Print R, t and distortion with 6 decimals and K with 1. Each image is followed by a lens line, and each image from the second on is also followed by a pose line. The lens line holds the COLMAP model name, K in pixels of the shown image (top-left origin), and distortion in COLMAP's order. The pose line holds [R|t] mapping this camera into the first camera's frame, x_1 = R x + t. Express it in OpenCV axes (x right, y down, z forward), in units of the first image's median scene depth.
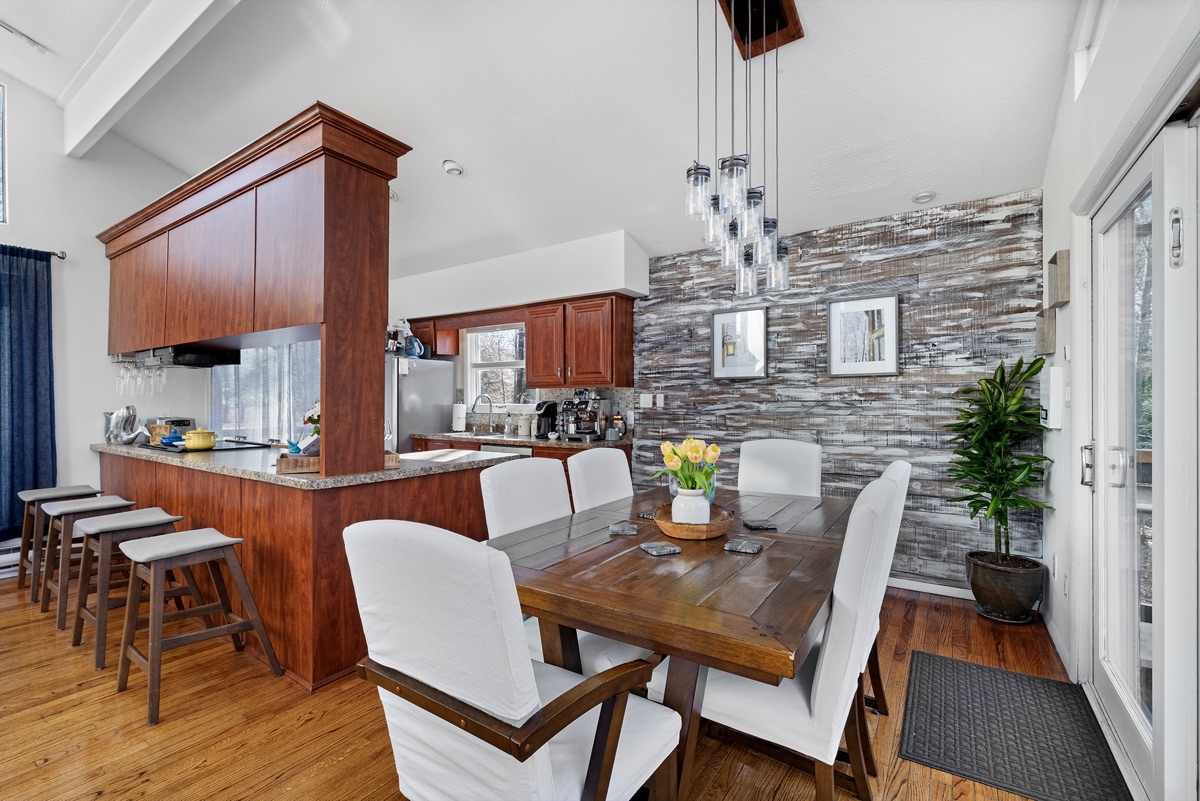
lens RADIAL K [[528.3, 0, 600.5], [0, 528.3, 400.2], [0, 0, 1]] dist [0.003619, -0.000338]
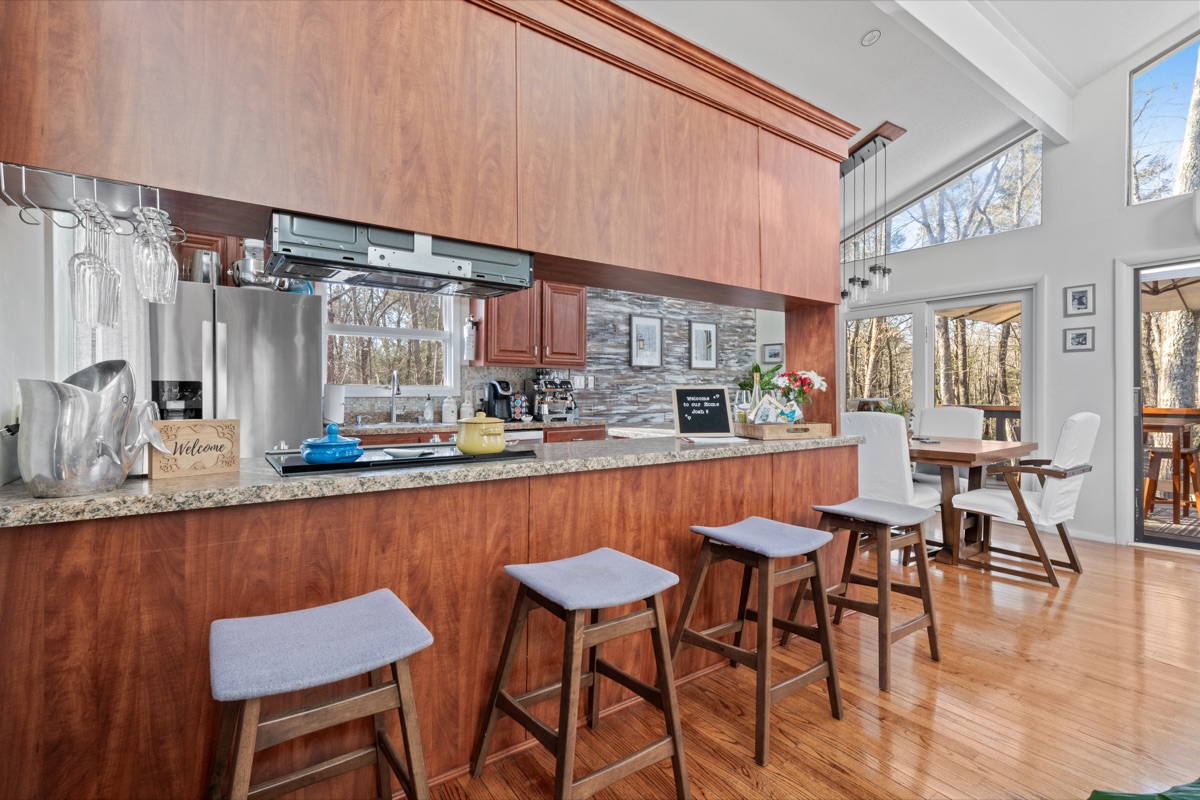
lens RADIAL K [[547.9, 0, 571.5], [0, 547.9, 399.1], [0, 0, 1]] dist [-0.001375, -0.000029]
pose [[0.372618, -0.007067, 0.927958, -1.092260], [0.000997, 0.999973, 0.007215, 0.031053], [-0.927984, -0.001763, 0.372615, 0.641126]]
